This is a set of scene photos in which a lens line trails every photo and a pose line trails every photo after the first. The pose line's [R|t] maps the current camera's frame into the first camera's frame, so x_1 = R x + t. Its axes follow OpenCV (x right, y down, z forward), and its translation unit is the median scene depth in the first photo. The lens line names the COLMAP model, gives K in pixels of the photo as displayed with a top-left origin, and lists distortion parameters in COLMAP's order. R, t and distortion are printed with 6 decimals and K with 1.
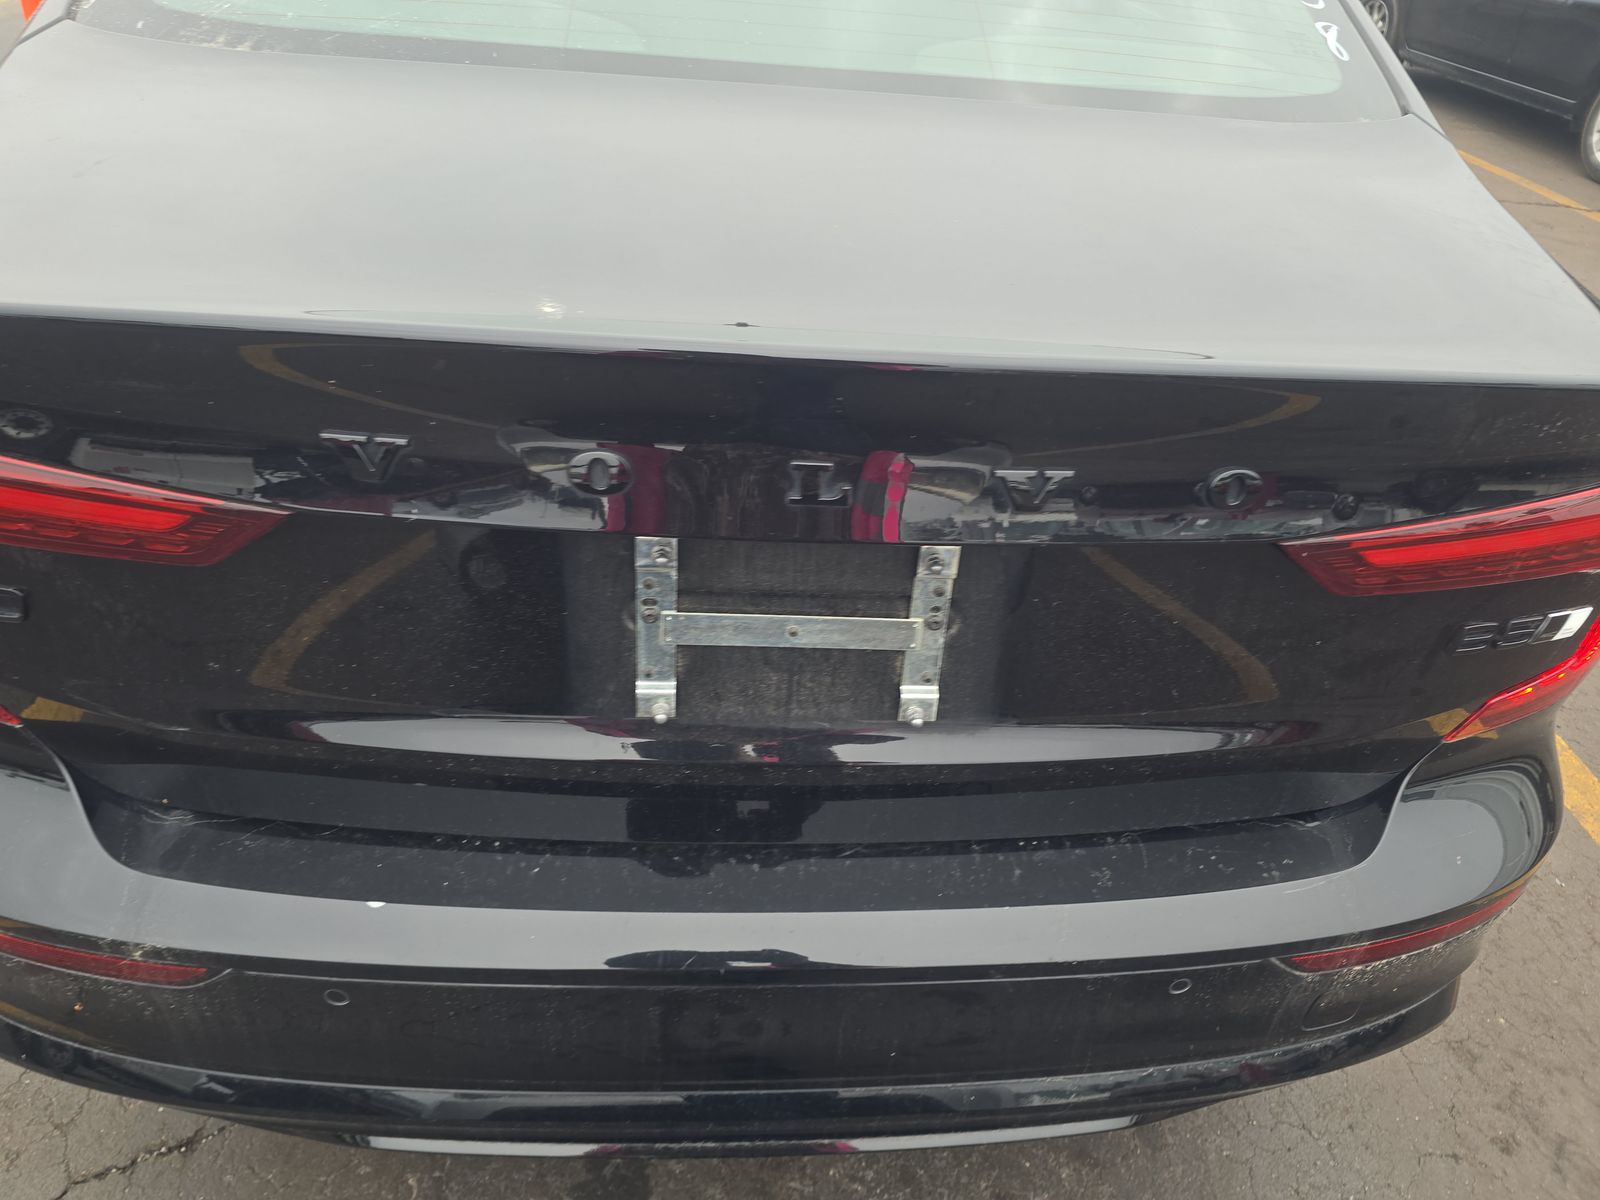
lens RADIAL K [[1079.6, 0, 800.0], [0, 1079.6, 600.0], [0, 0, 1]] dist [0.039007, -0.033390]
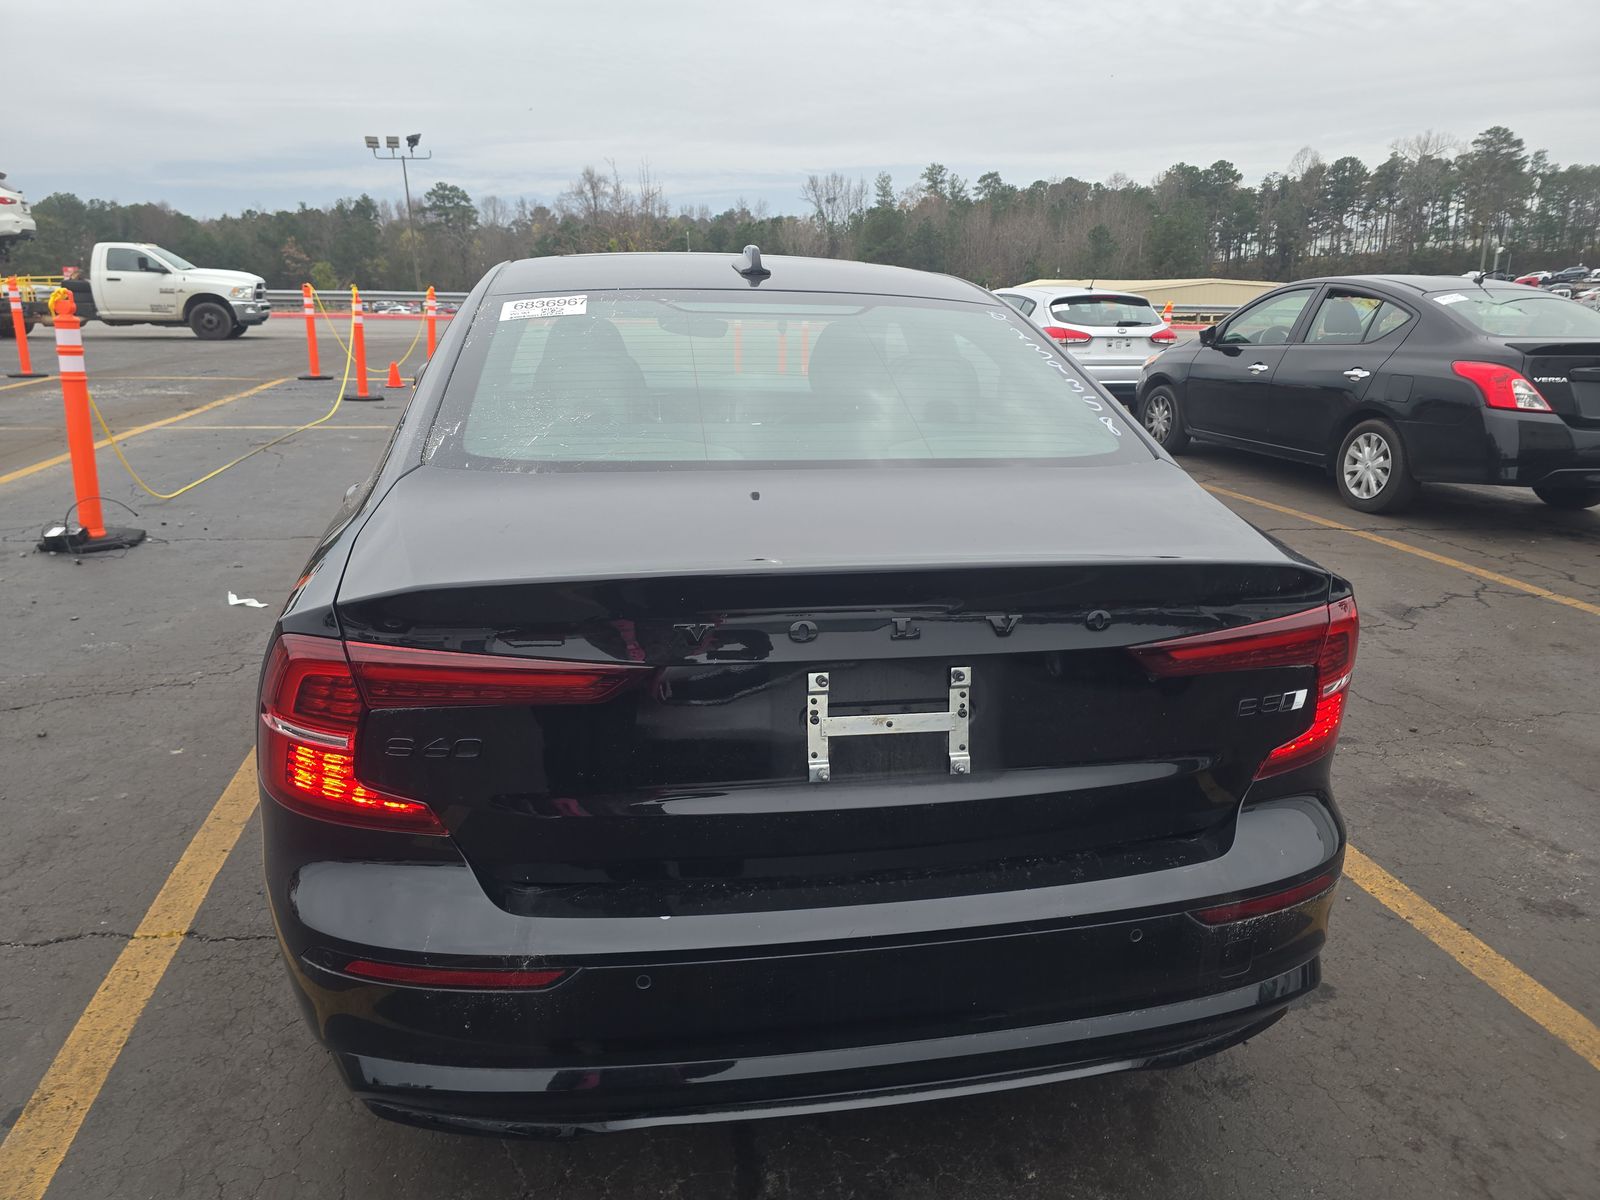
lens RADIAL K [[1079.6, 0, 800.0], [0, 1079.6, 600.0], [0, 0, 1]] dist [0.039007, -0.033390]
pose [[0.991091, -0.089407, 0.098716, -0.260591], [0.117389, 0.936533, -0.330342, 0.342048], [-0.062916, 0.338987, 0.938685, -0.654647]]
